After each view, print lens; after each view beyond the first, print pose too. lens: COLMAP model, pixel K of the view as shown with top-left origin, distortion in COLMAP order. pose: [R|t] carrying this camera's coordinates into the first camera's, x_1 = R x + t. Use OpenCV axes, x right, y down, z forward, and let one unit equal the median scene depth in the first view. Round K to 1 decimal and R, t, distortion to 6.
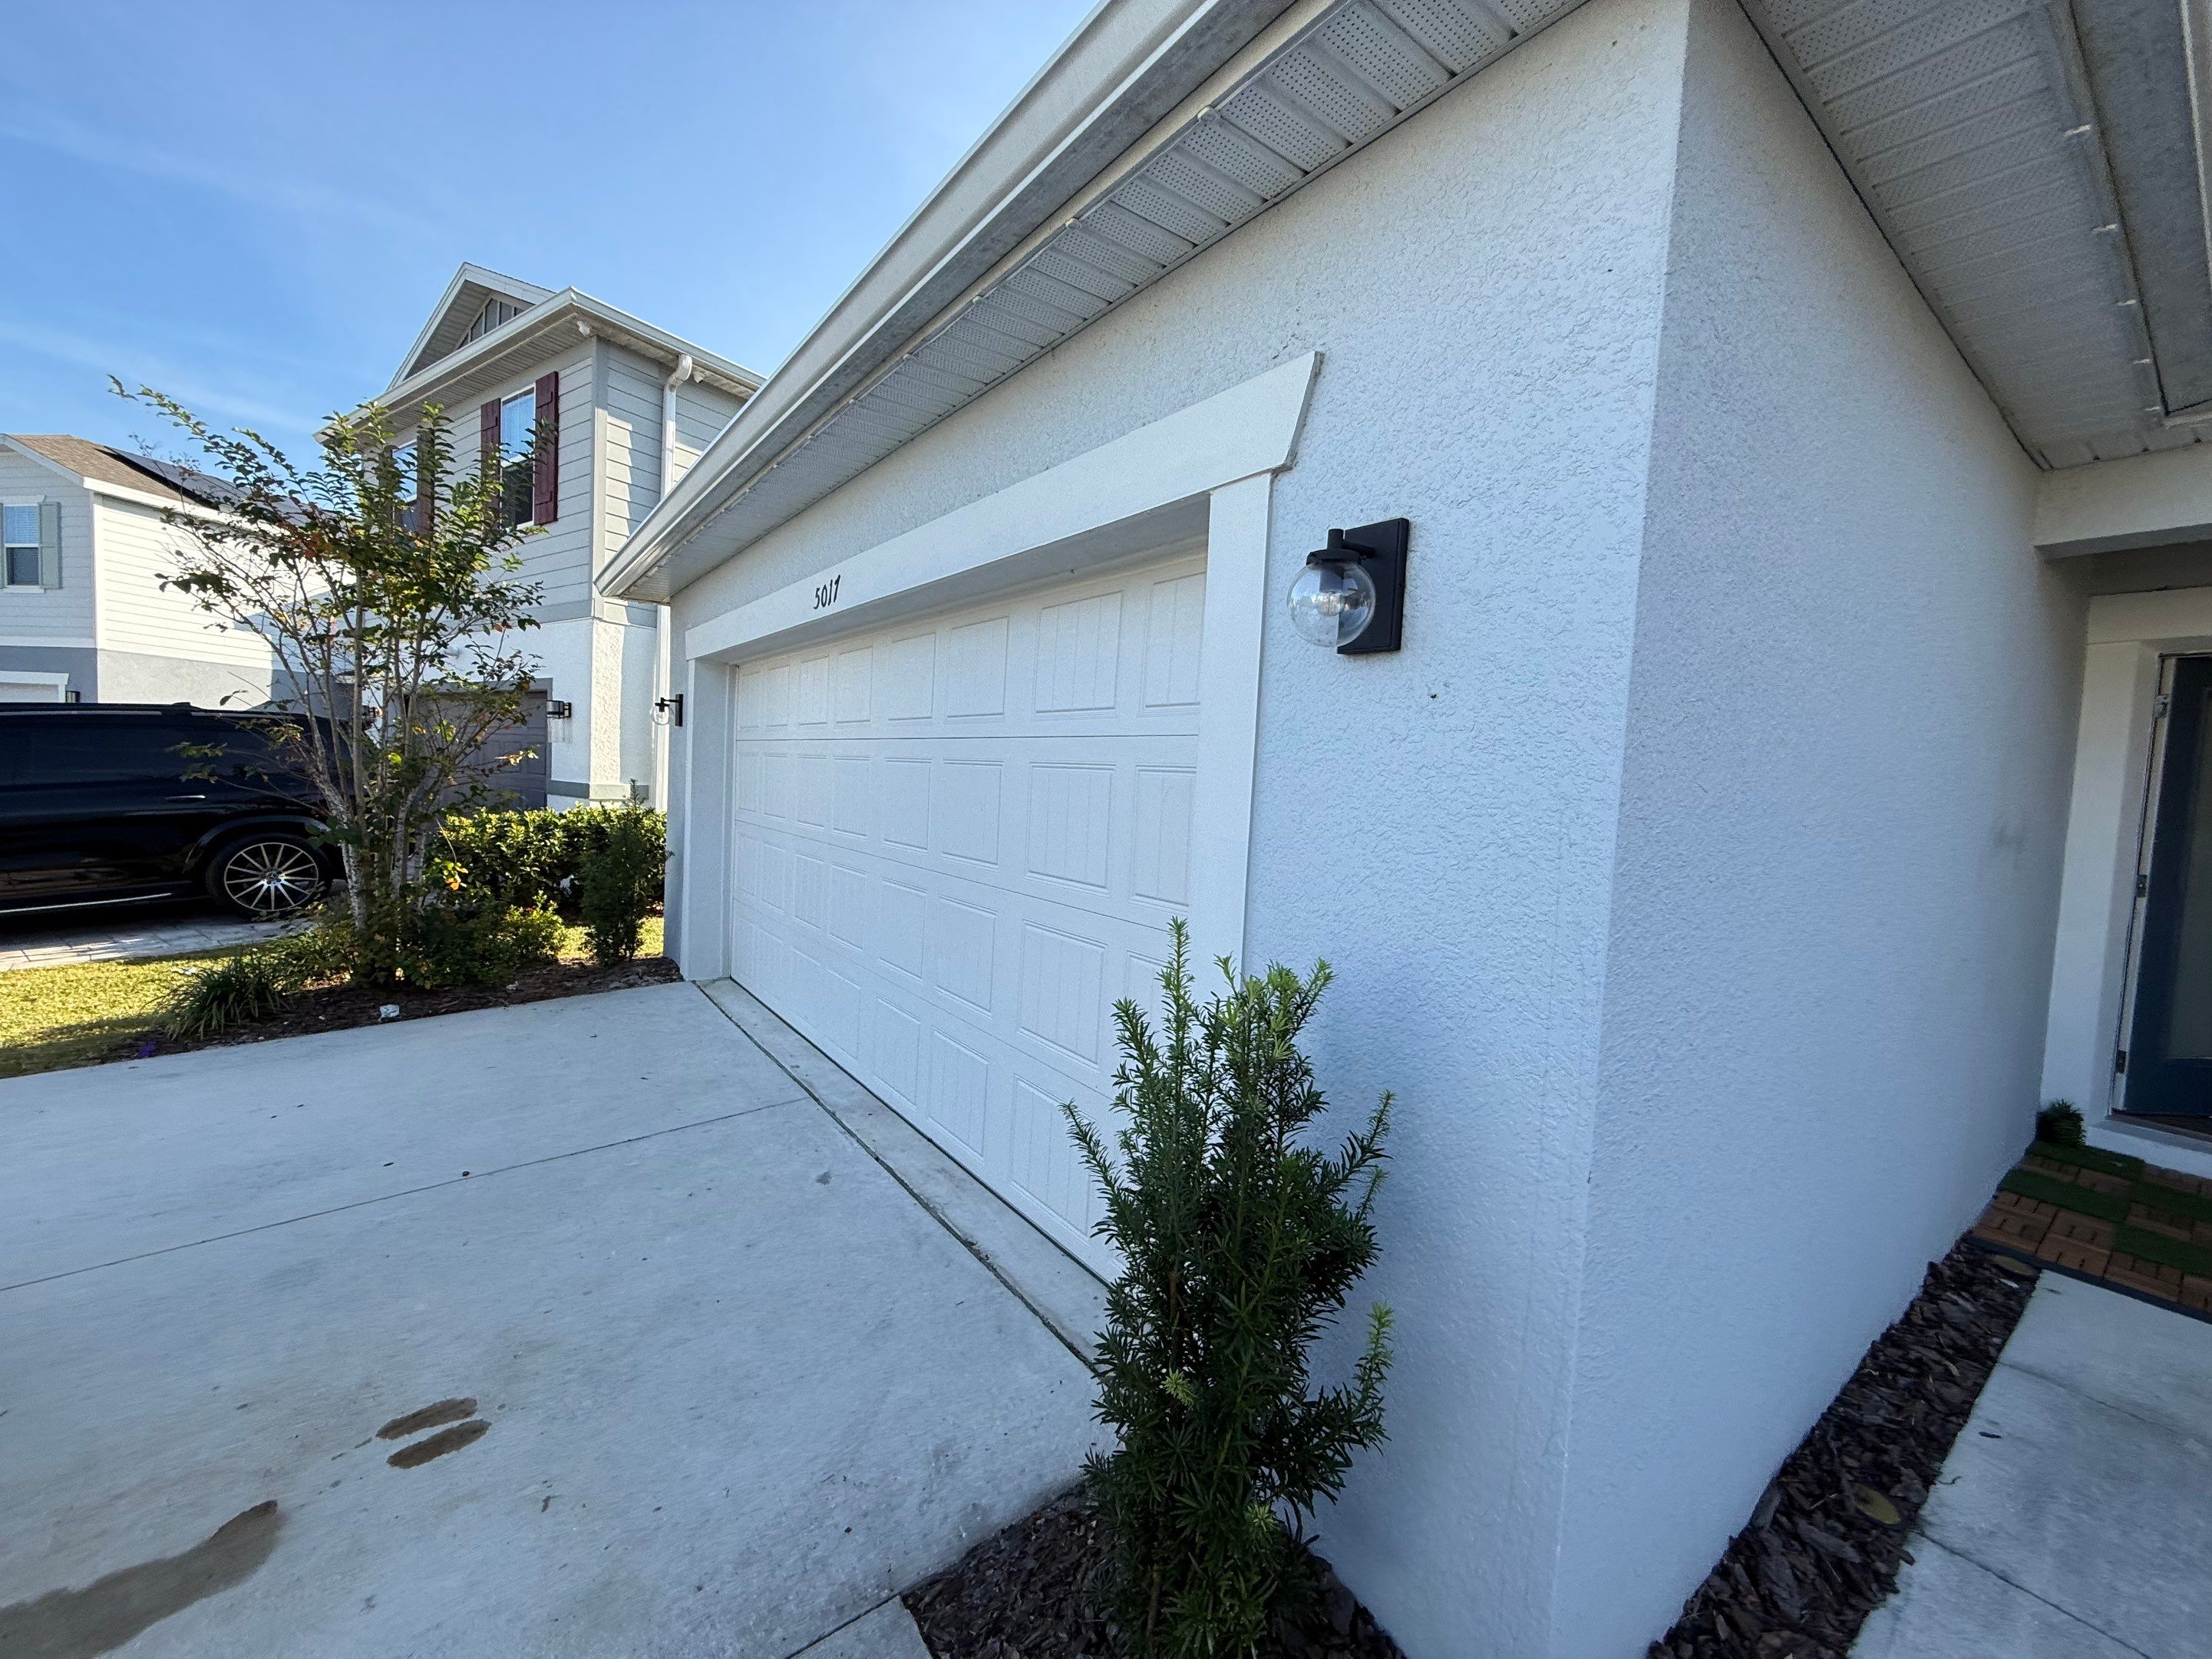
lens RADIAL K [[887.9, 0, 1104.1], [0, 887.9, 824.7], [0, 0, 1]] dist [-0.001610, -0.000234]
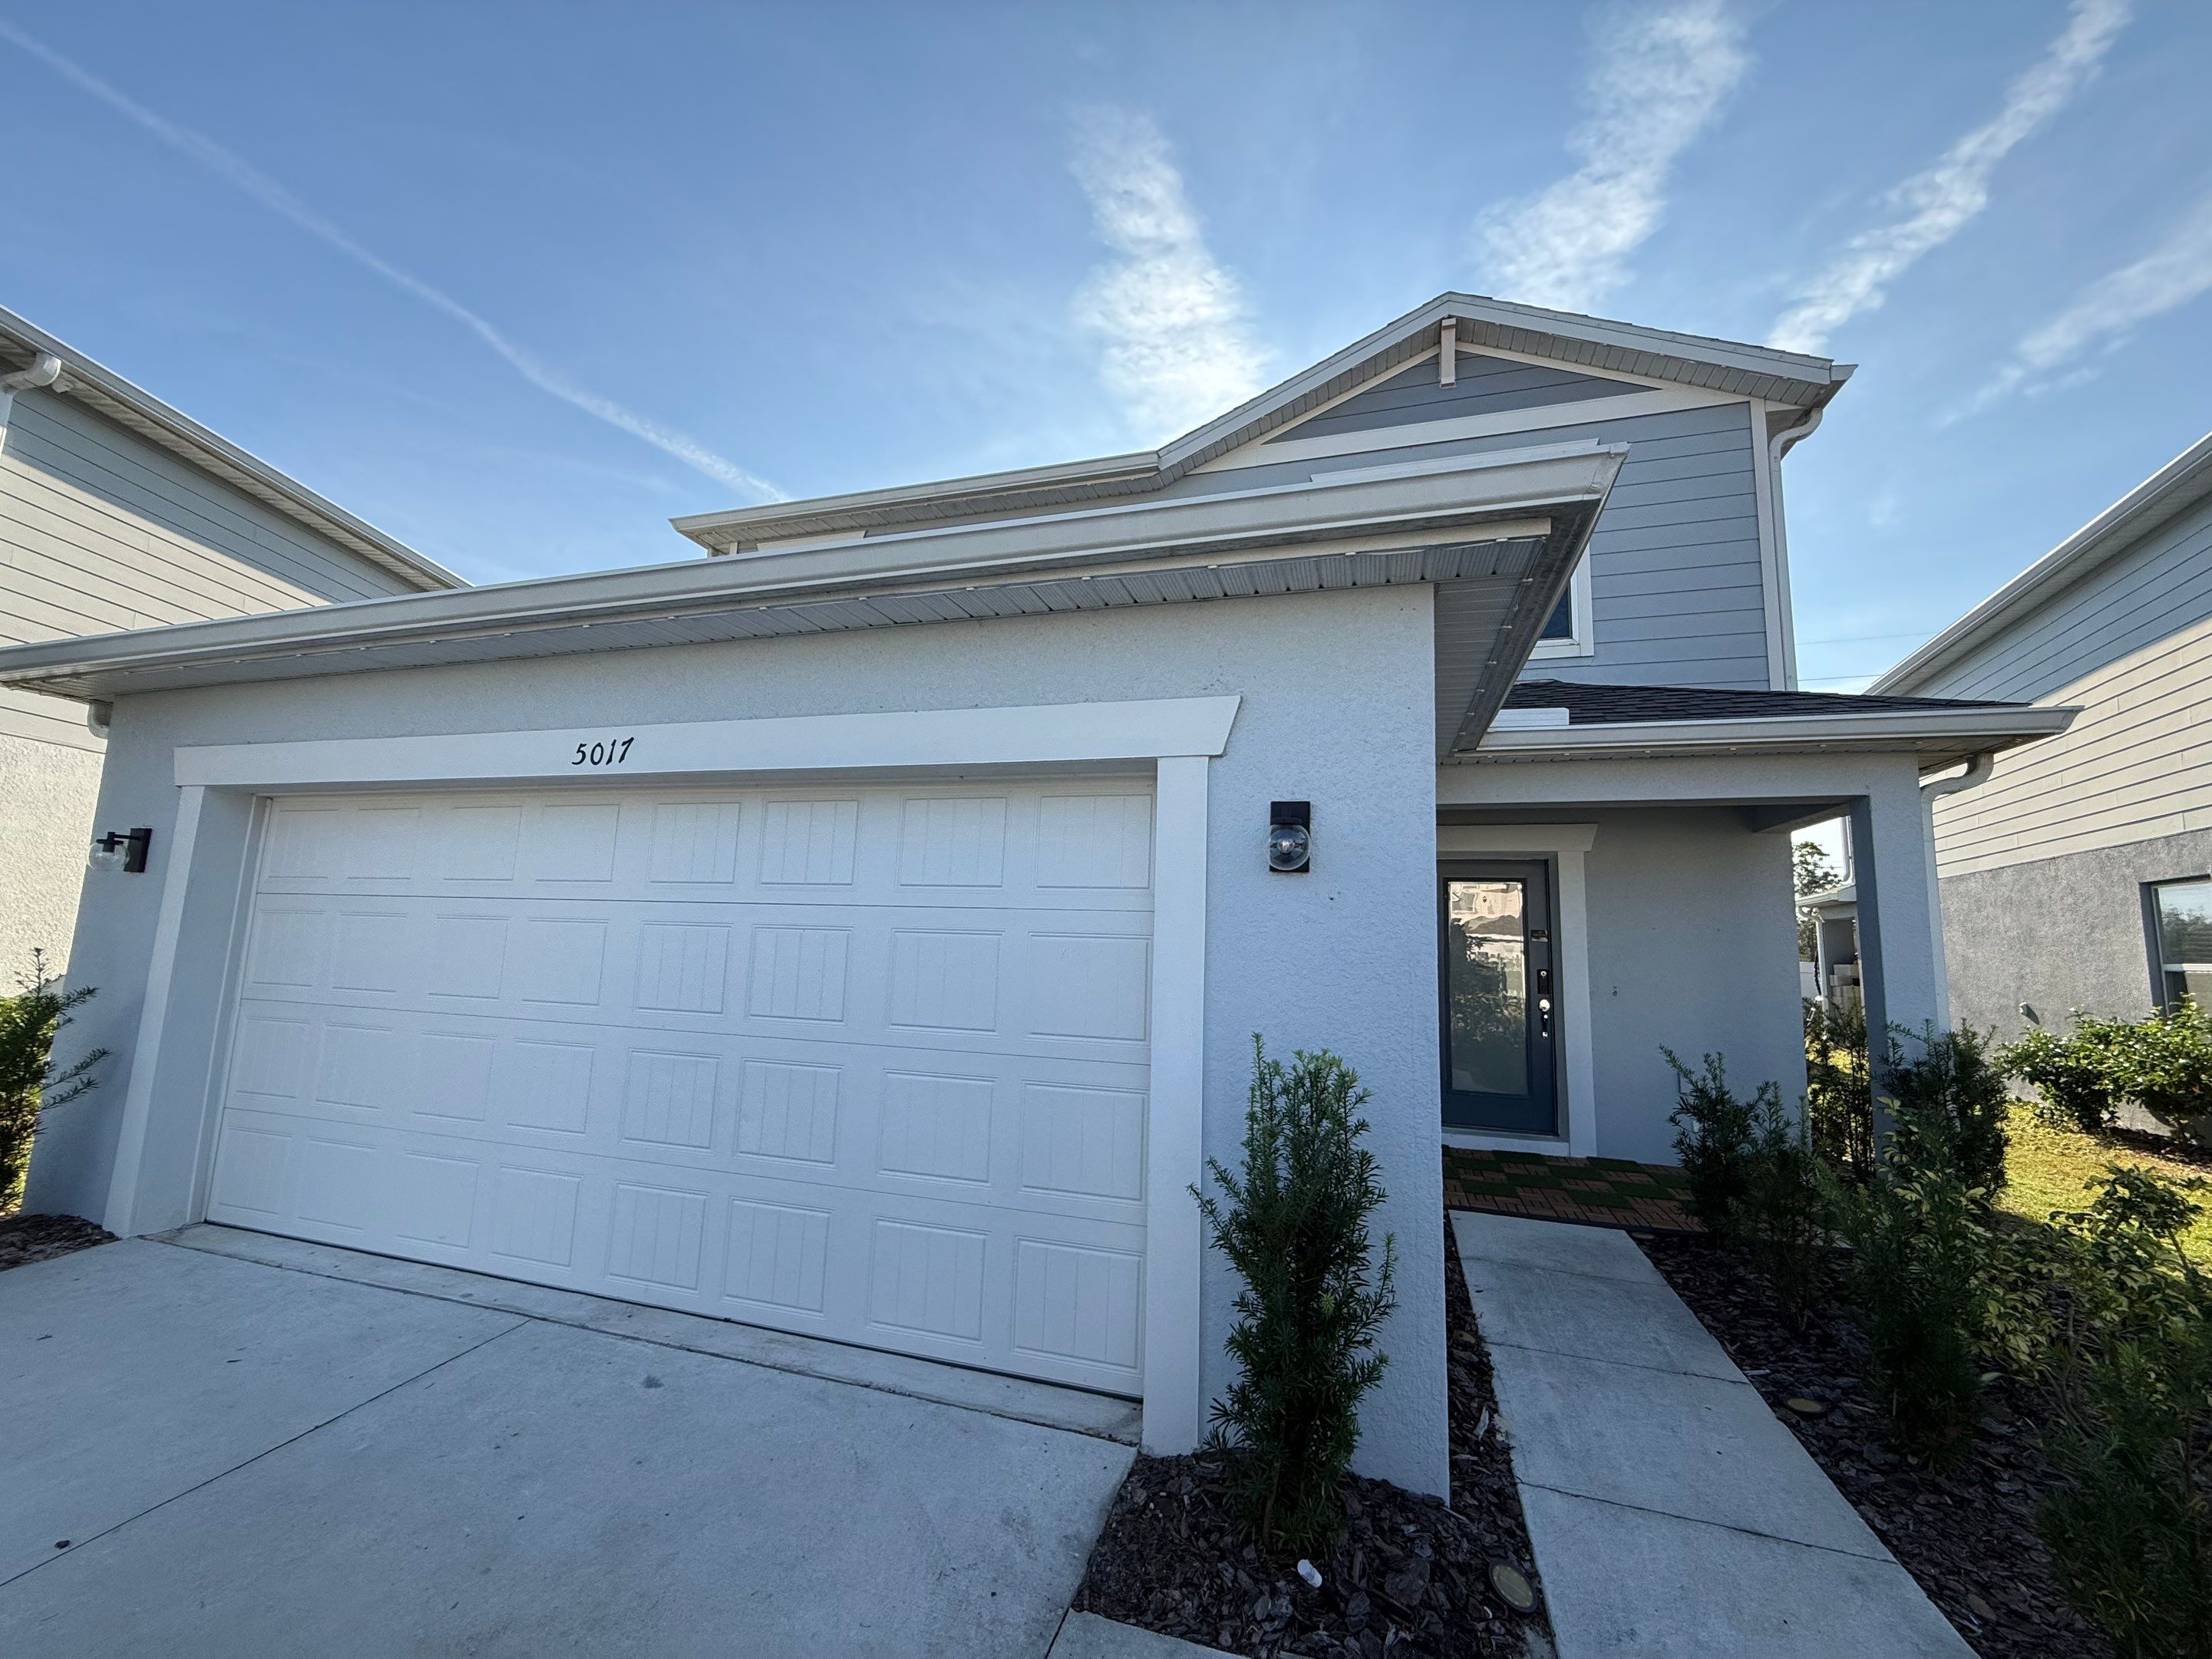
lens RADIAL K [[887.9, 0, 1104.1], [0, 887.9, 824.7], [0, 0, 1]] dist [-0.001610, -0.000234]
pose [[0.801788, 0.059125, 0.594677, -0.792750], [0.038982, 0.987800, -0.150768, -0.026489], [-0.596336, 0.144065, 0.789701, -0.140386]]
